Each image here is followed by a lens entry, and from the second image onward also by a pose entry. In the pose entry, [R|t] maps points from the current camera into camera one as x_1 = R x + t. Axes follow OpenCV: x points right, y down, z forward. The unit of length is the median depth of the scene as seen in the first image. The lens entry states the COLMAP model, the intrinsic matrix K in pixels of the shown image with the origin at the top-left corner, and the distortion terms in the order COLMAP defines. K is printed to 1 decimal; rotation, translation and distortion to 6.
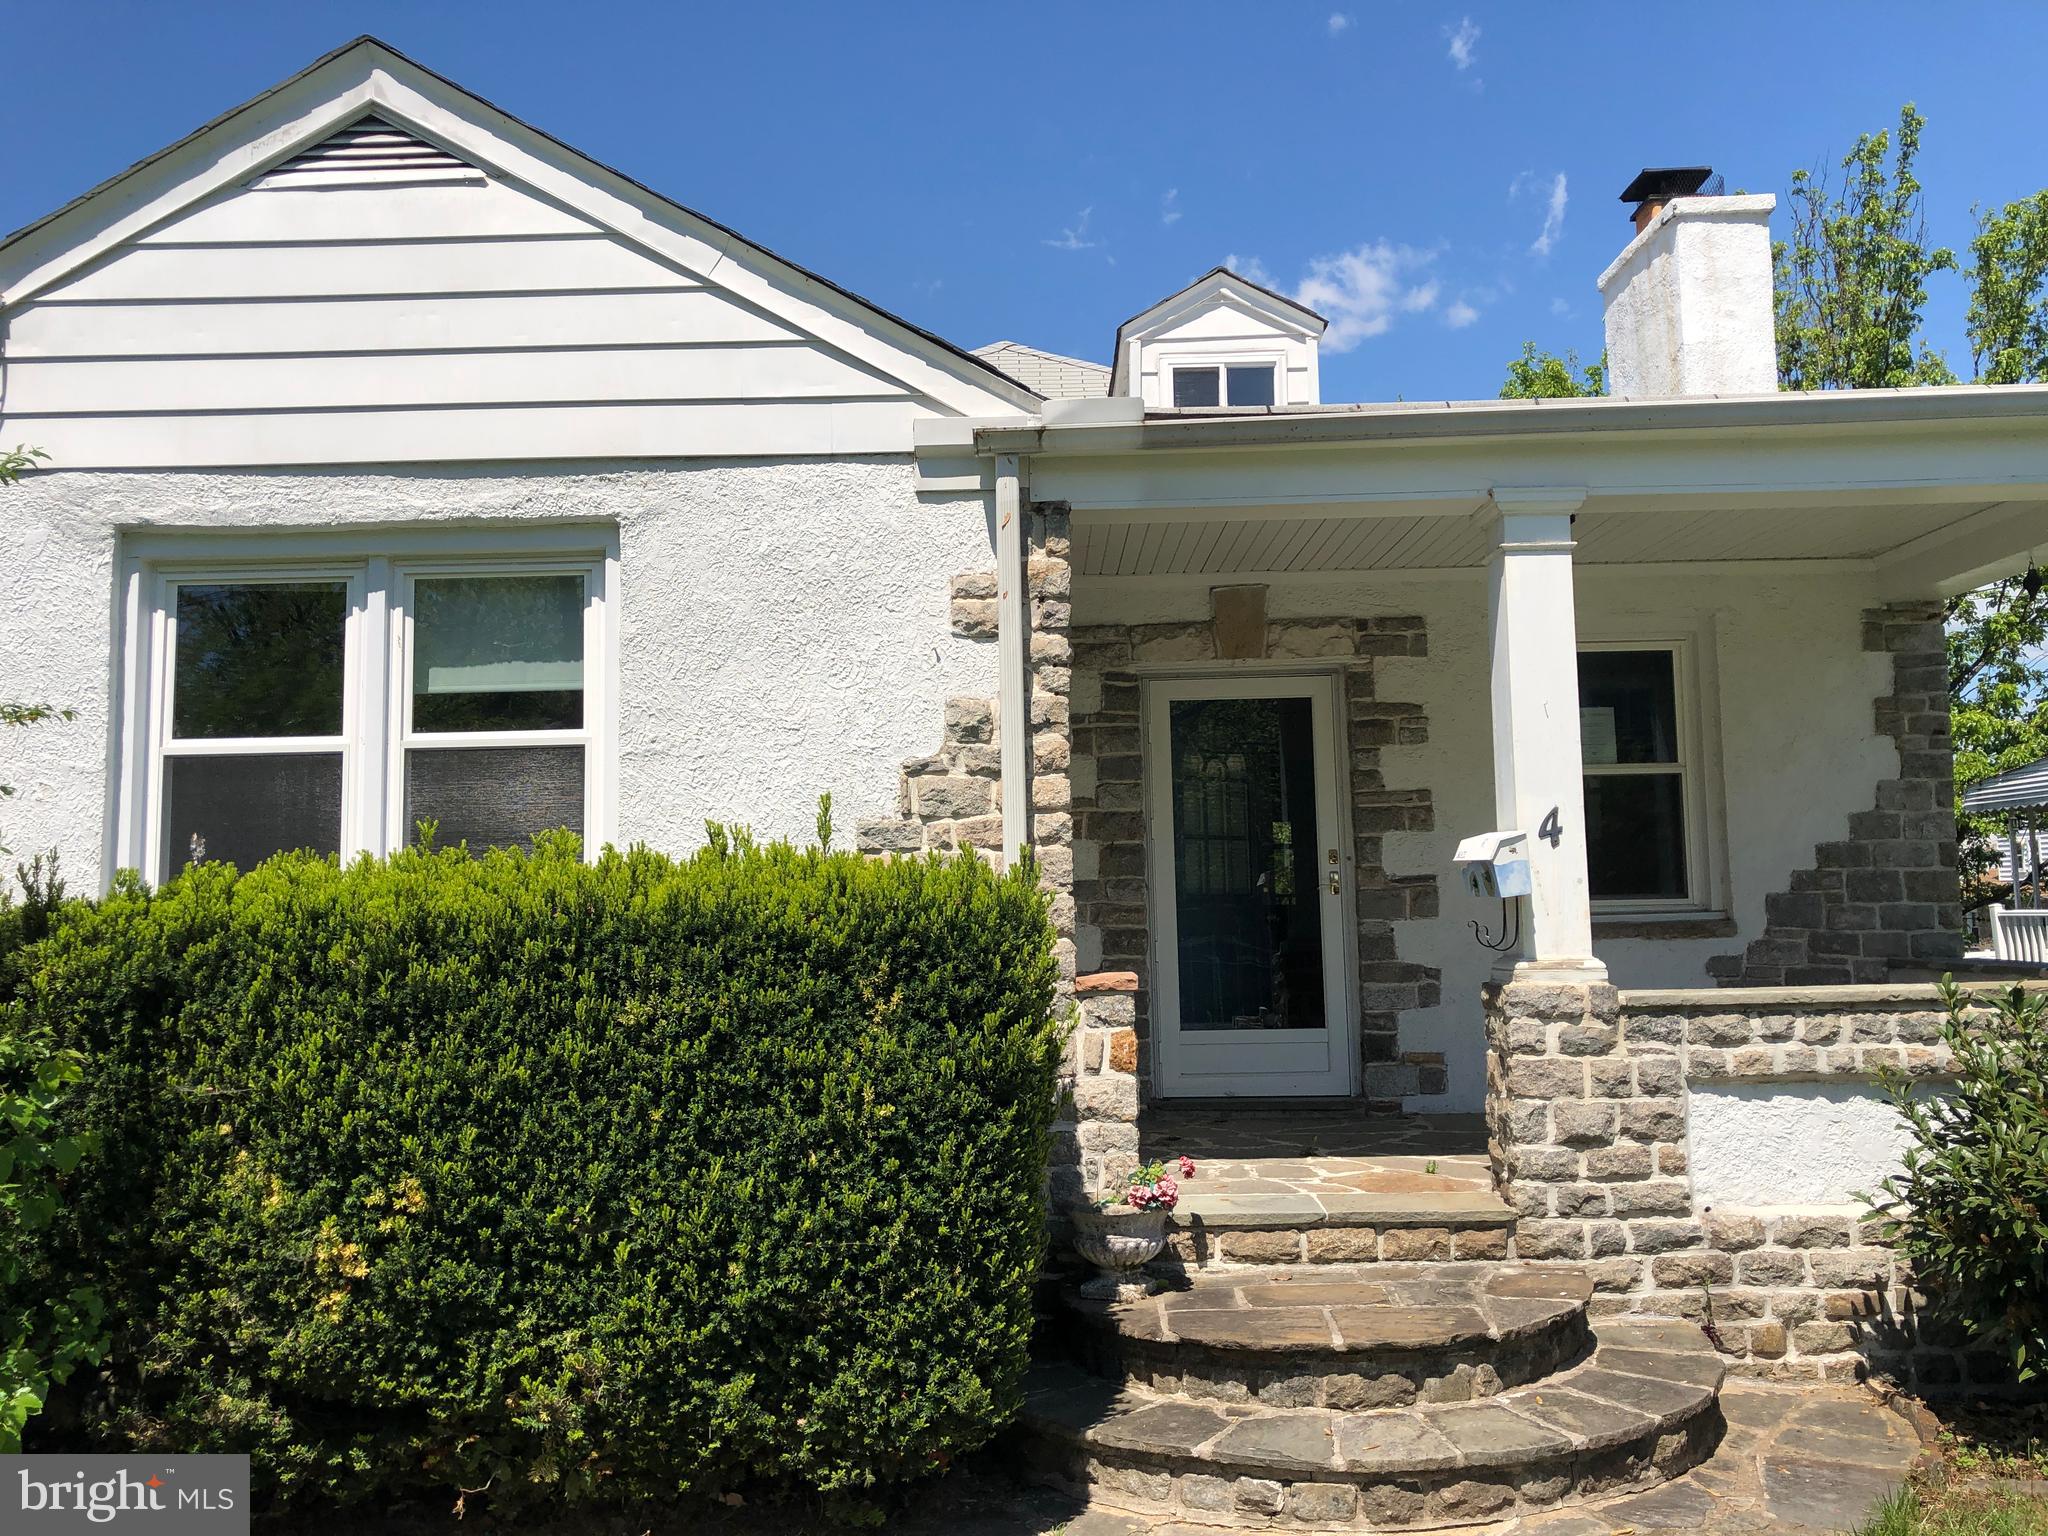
lens RADIAL K [[1658.0, 0, 1036.9], [0, 1658.0, 745.9], [0, 0, 1]] dist [0.078144, -0.174282]
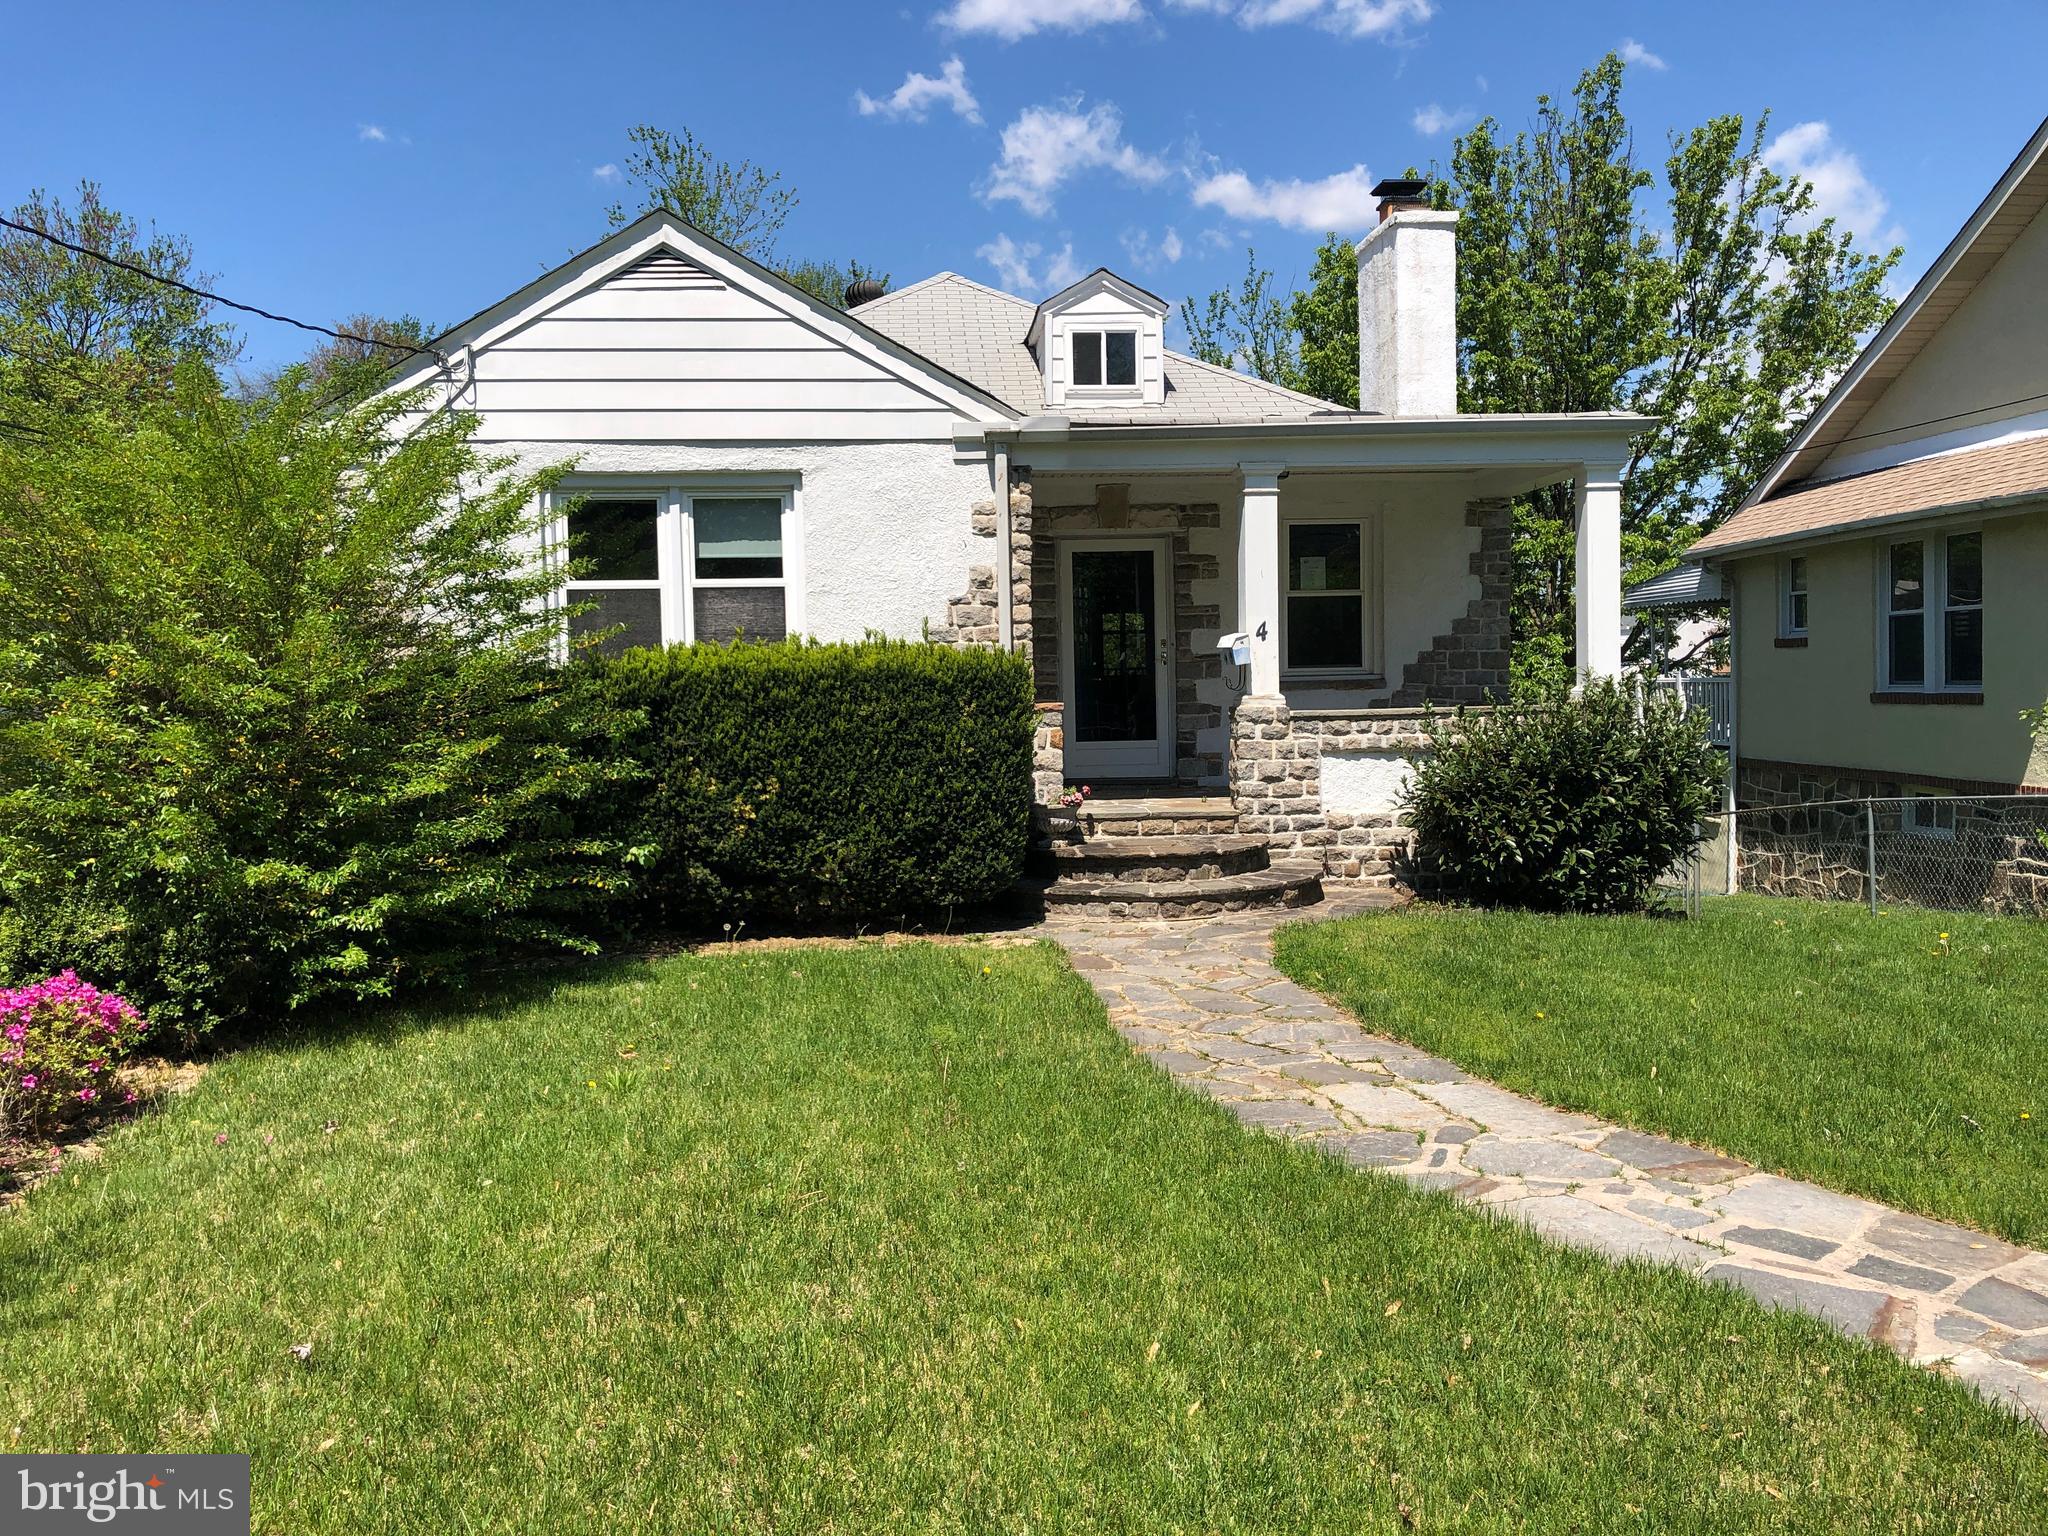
lens RADIAL K [[1658.0, 0, 1036.9], [0, 1658.0, 745.9], [0, 0, 1]] dist [0.078144, -0.174282]
pose [[0.996274, -0.000587, 0.086248, -0.152325], [-0.011041, 0.990882, 0.134278, -0.086132], [-0.085540, -0.134730, 0.987183, -1.055608]]
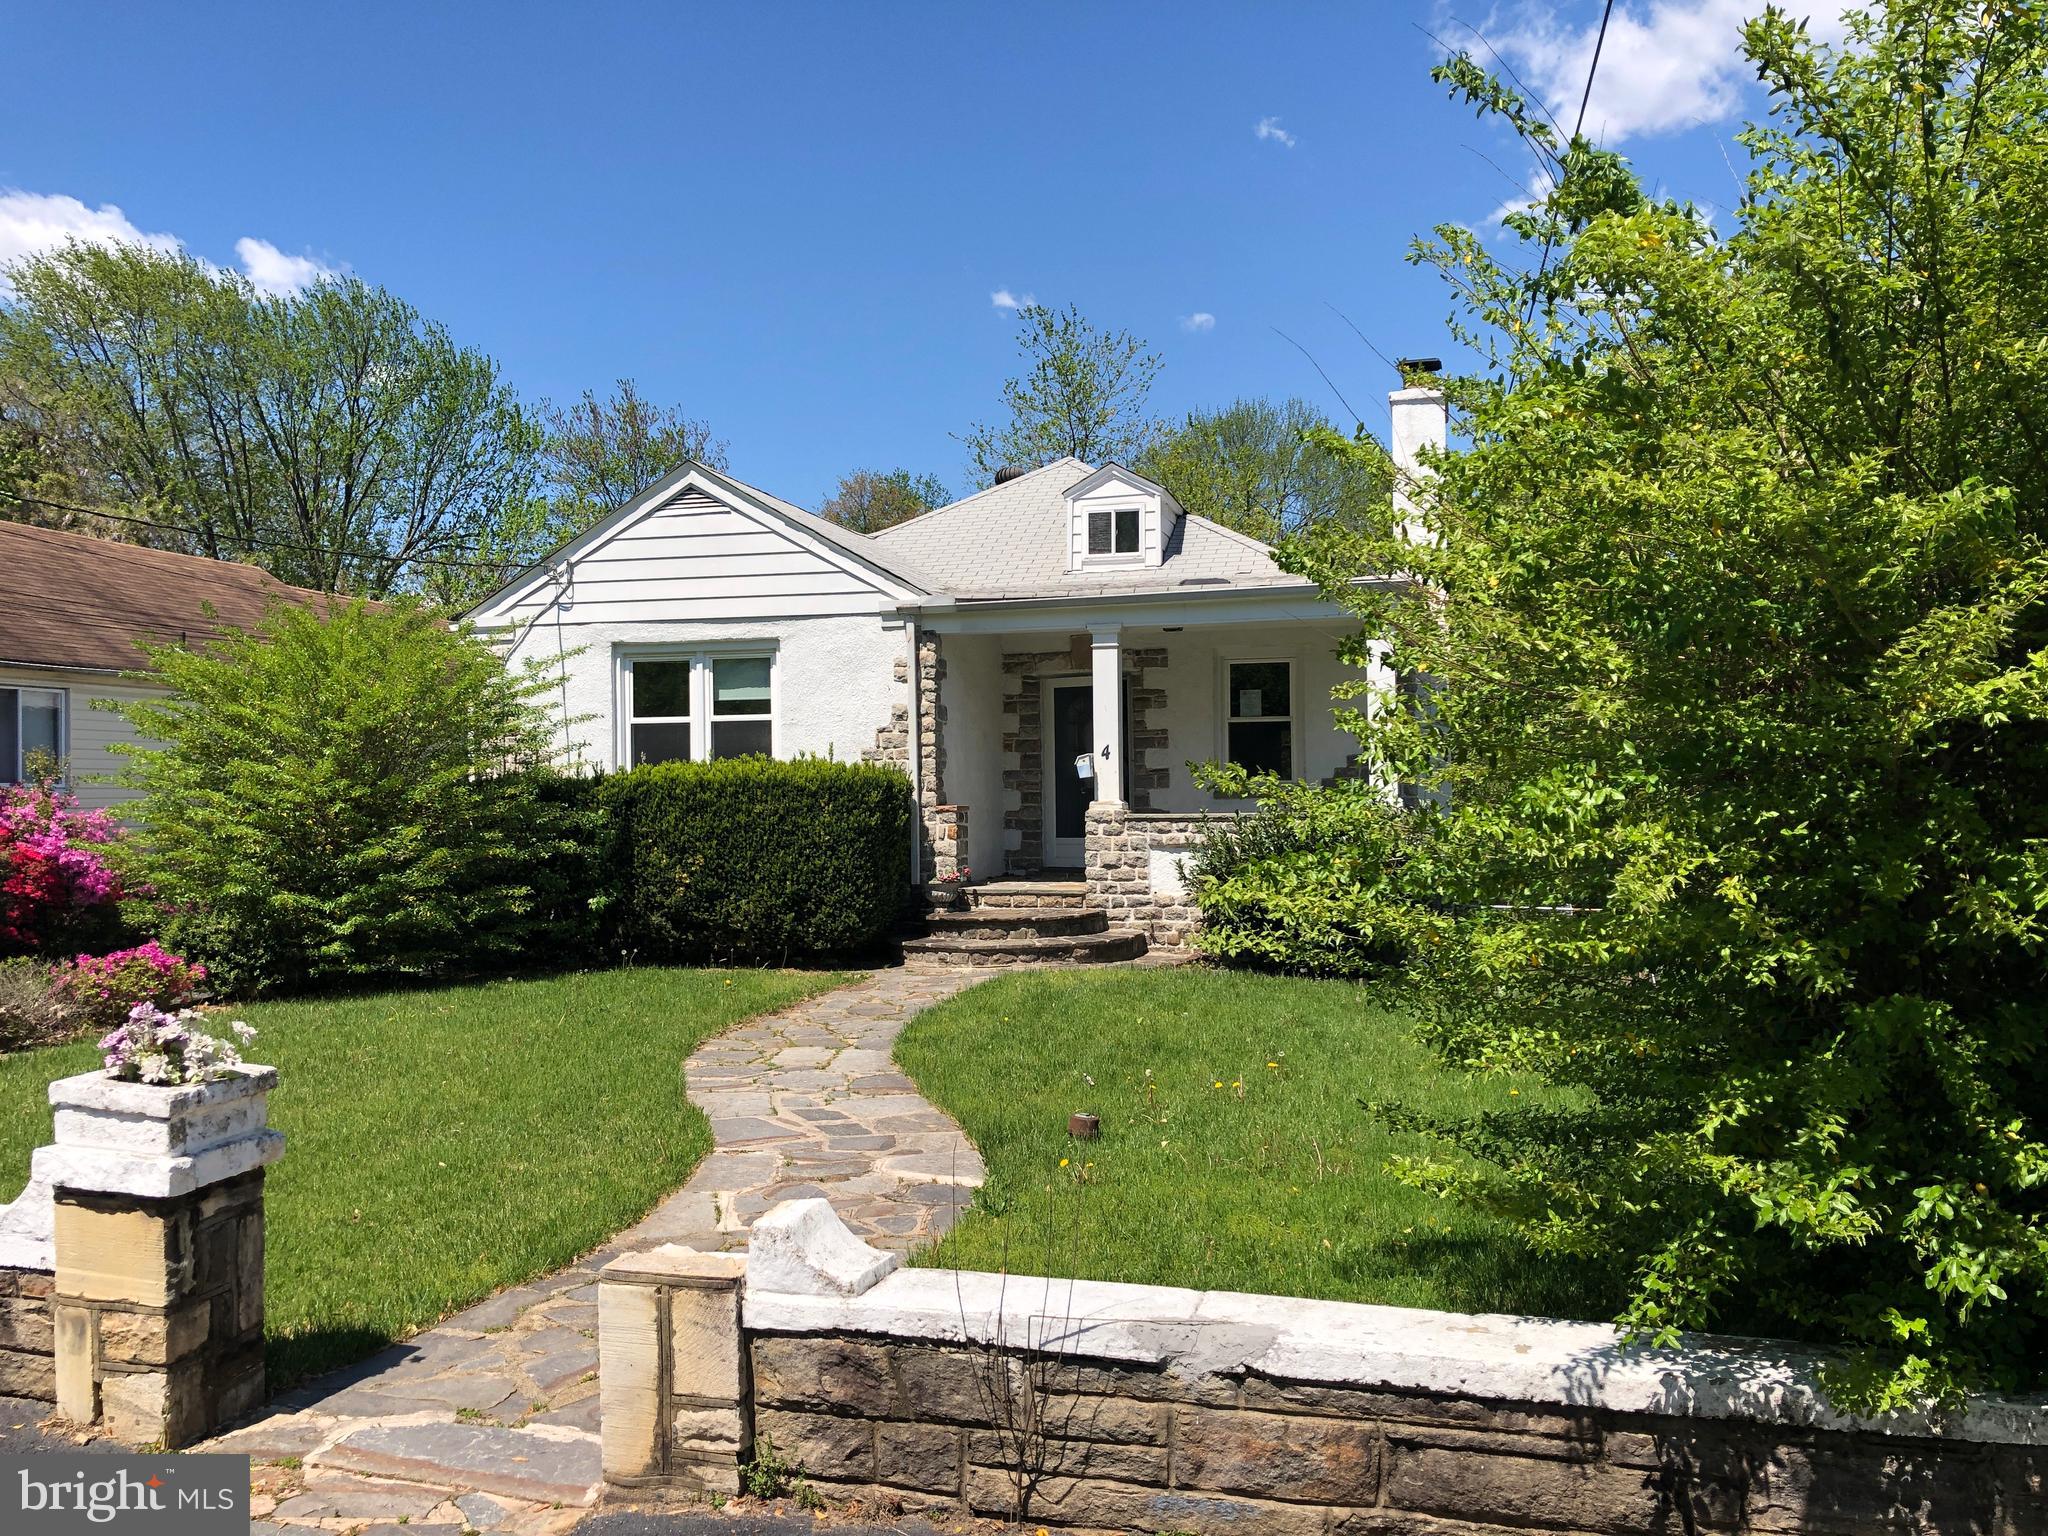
lens RADIAL K [[1671.5, 0, 1062.5], [0, 1671.5, 769.4], [0, 0, 1]] dist [0.085254, -0.179156]
pose [[0.974007, 0.007028, -0.226409, 0.873603], [0.011956, 0.996530, 0.082368, -0.150446], [0.226202, -0.082934, 0.970544, -1.674706]]
